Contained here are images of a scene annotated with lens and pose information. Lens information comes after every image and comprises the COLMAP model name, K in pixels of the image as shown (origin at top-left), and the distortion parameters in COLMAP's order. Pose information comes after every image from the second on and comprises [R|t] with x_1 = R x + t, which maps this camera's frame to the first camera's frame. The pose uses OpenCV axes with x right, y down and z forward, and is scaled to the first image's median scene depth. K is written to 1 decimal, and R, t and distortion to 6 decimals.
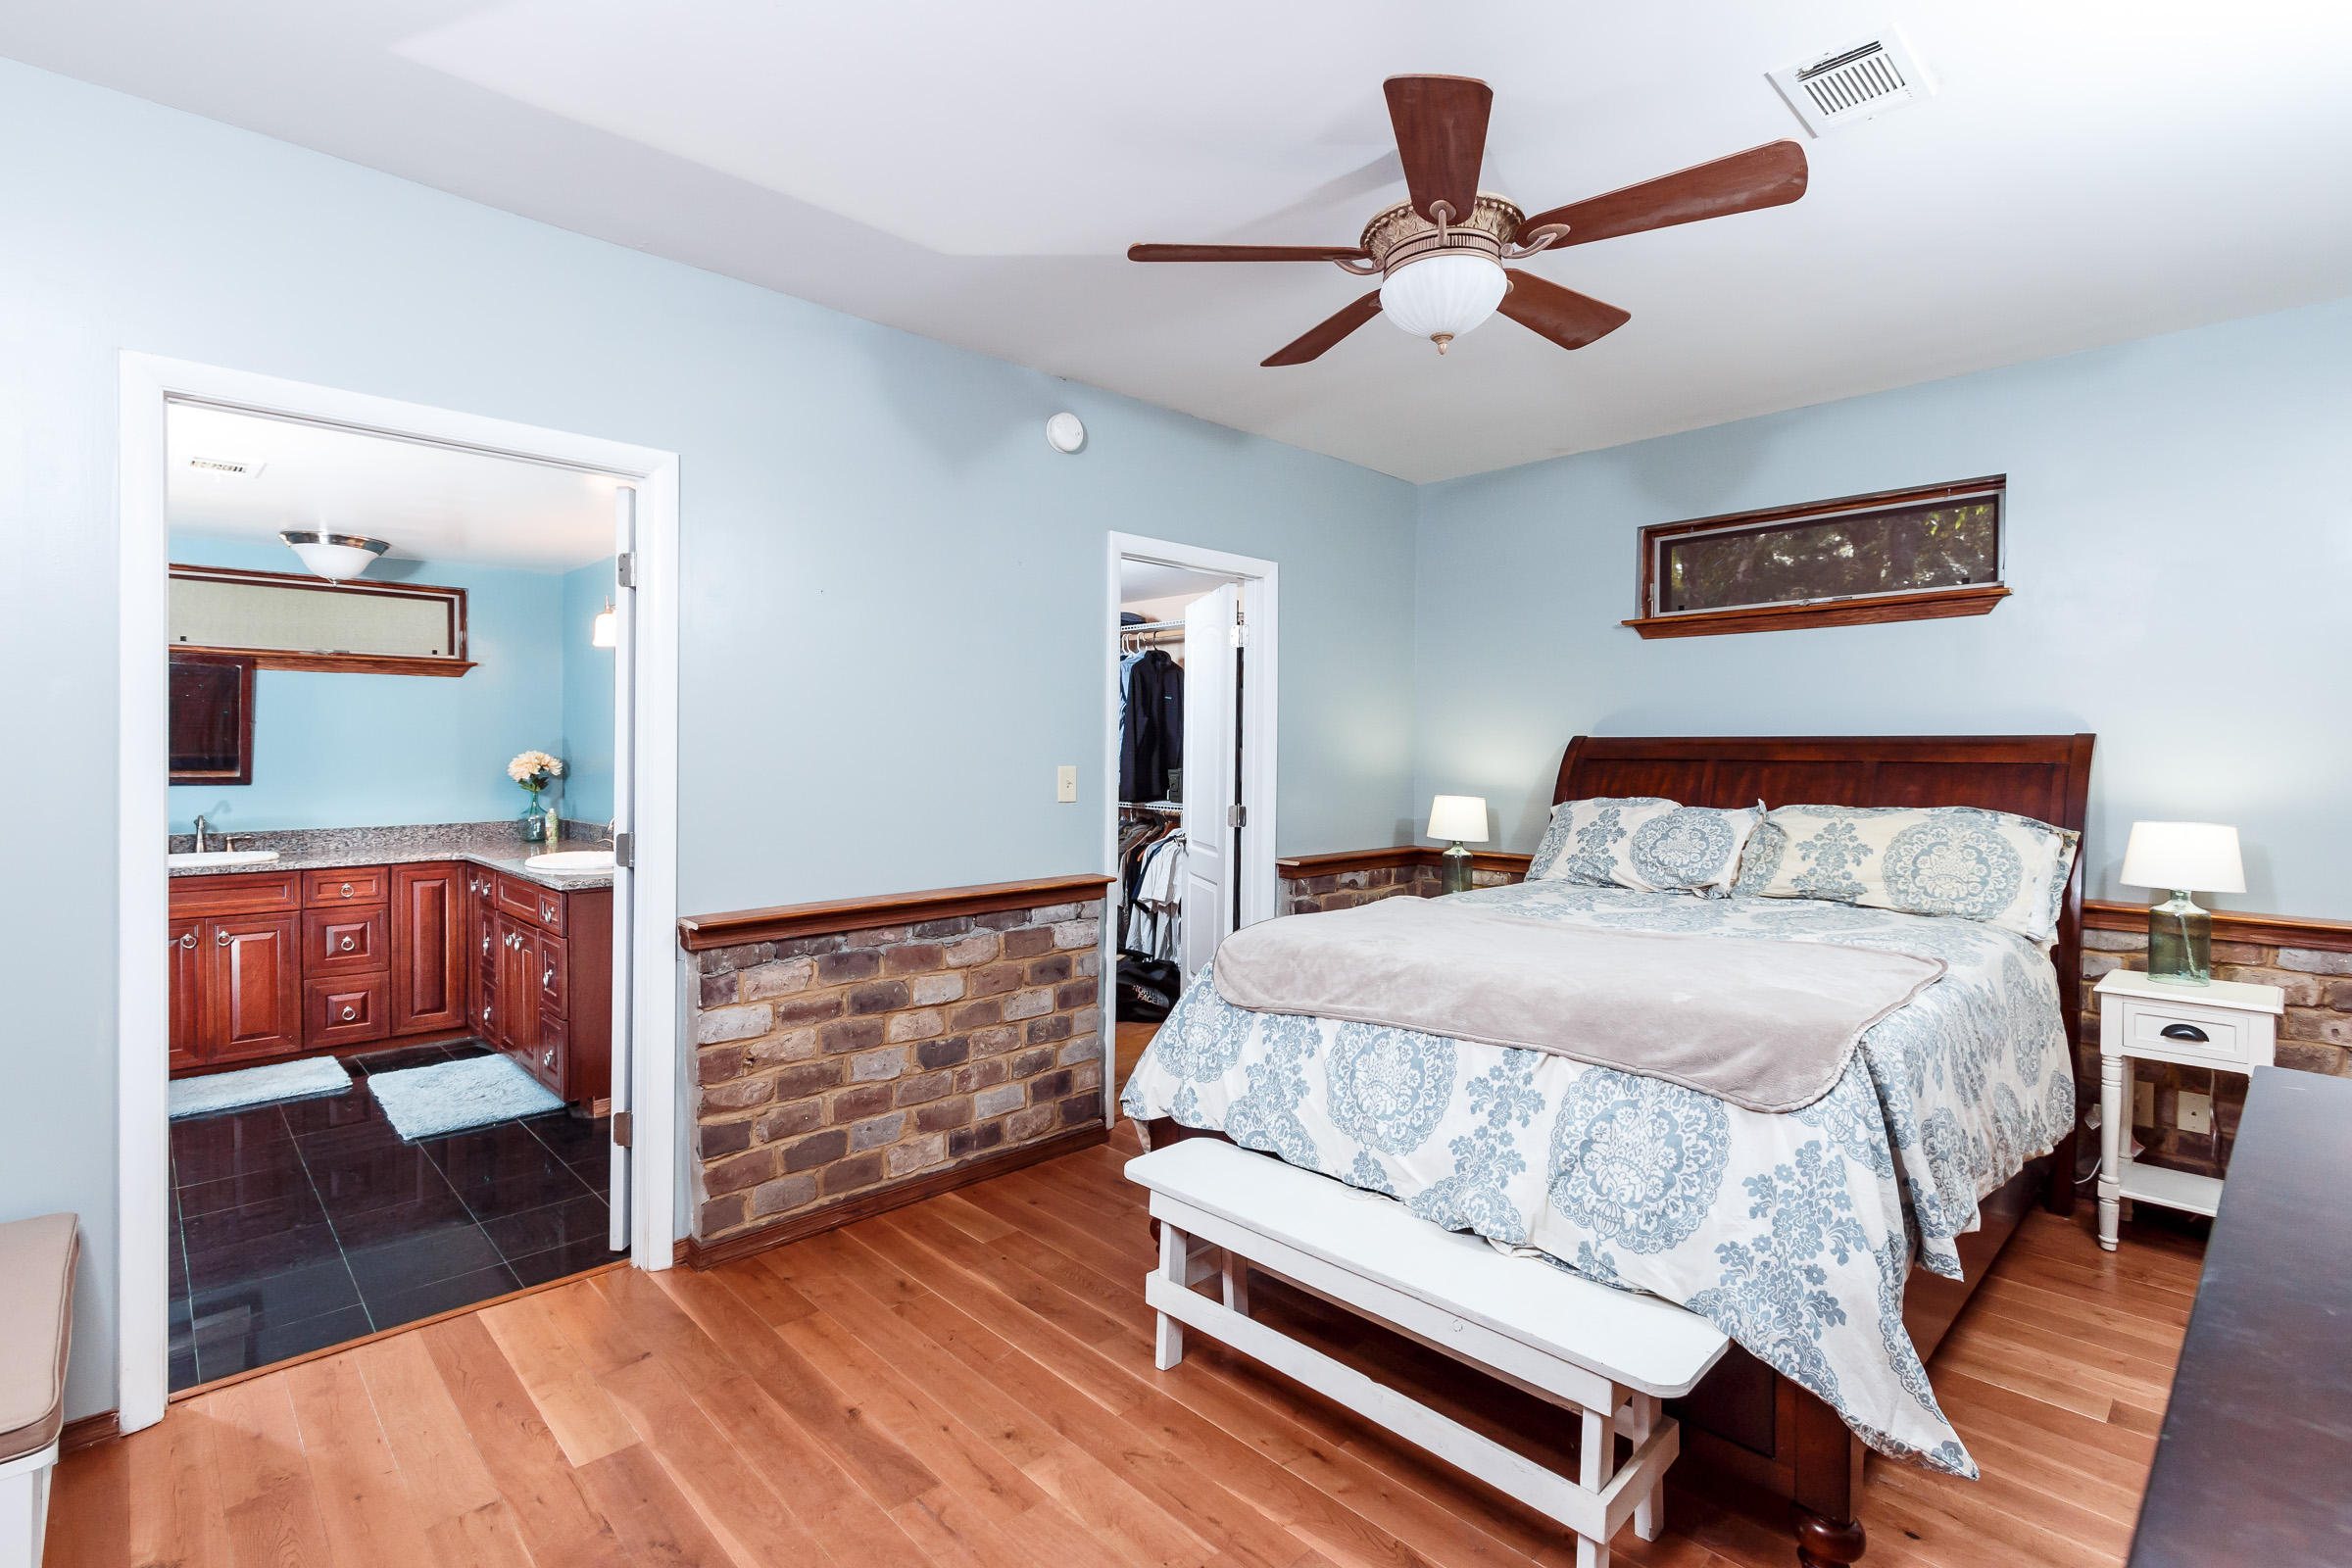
lens RADIAL K [[1080.5, 0, 1162.0], [0, 1080.5, 766.7], [0, 0, 1]] dist [0.000361, -0.000235]
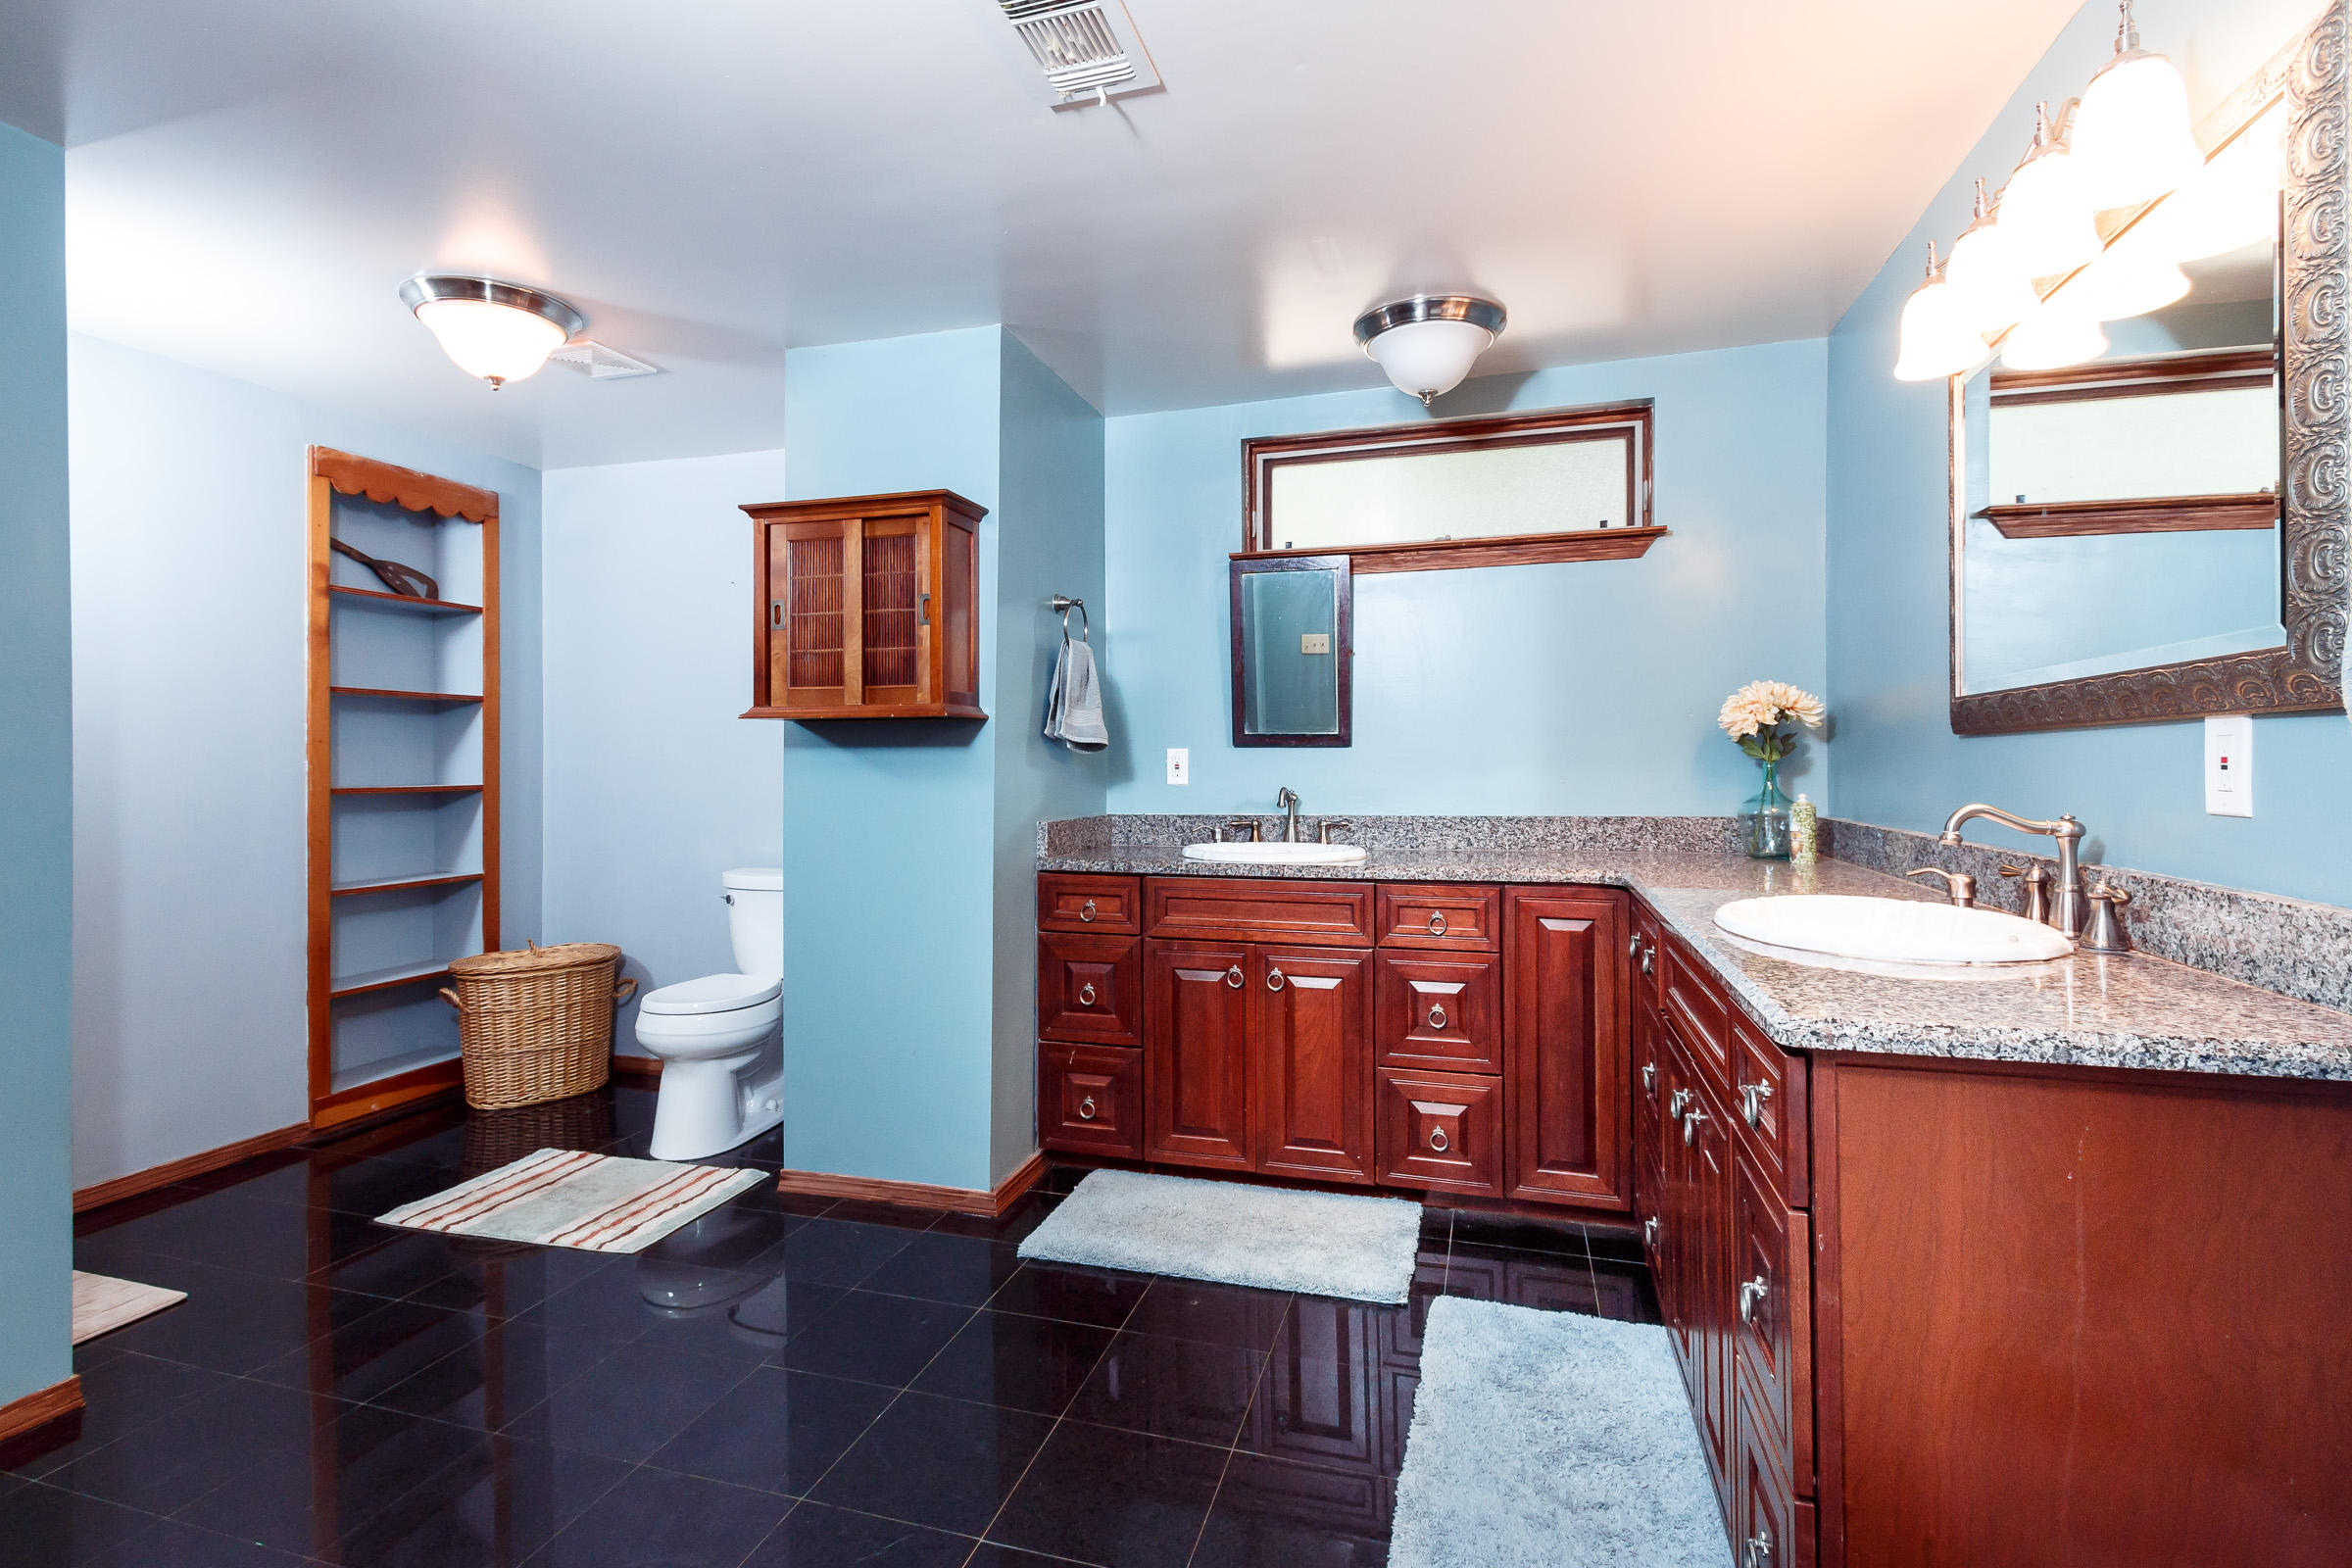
lens RADIAL K [[1080.5, 0, 1172.2], [0, 1080.5, 762.6], [0, 0, 1]] dist [0.000361, -0.000235]
pose [[0.480166, -0.009628, -0.877125, -0.326988], [-0.007183, 0.999863, -0.014908, 0.040266], [0.877148, 0.013459, 0.480031, 0.616137]]
